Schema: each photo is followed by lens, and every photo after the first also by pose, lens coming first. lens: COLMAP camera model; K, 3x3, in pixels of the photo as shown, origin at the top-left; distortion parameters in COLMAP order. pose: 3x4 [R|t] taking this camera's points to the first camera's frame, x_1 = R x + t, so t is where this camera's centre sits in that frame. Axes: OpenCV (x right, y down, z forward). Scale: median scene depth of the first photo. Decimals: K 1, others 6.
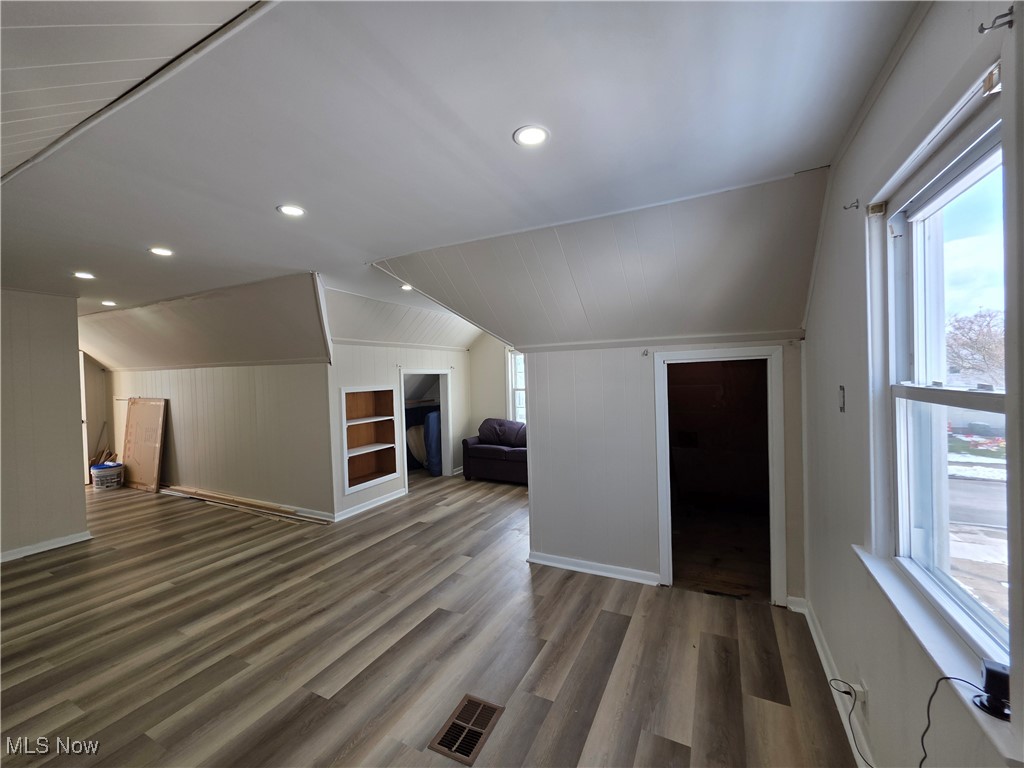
lens RADIAL K [[409.7, 0, 511.1], [0, 409.7, 382.9], [0, 0, 1]] dist [-0.000995, 0.000000]
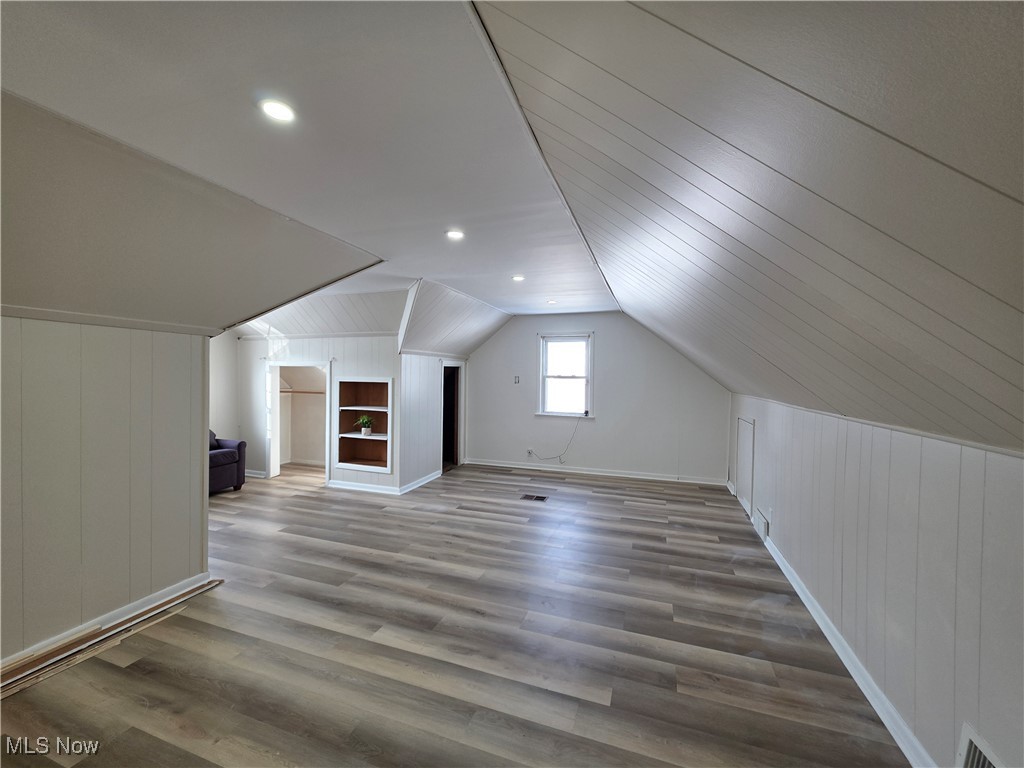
lens RADIAL K [[409.7, 0, 511.1], [0, 409.7, 382.9], [0, 0, 1]] dist [-0.000995, 0.000000]
pose [[-0.126825, 0.005758, 0.991908, -1.579904], [0.012818, 0.999909, -0.004166, 0.044038], [-0.991842, 0.012186, -0.126887, 0.837323]]
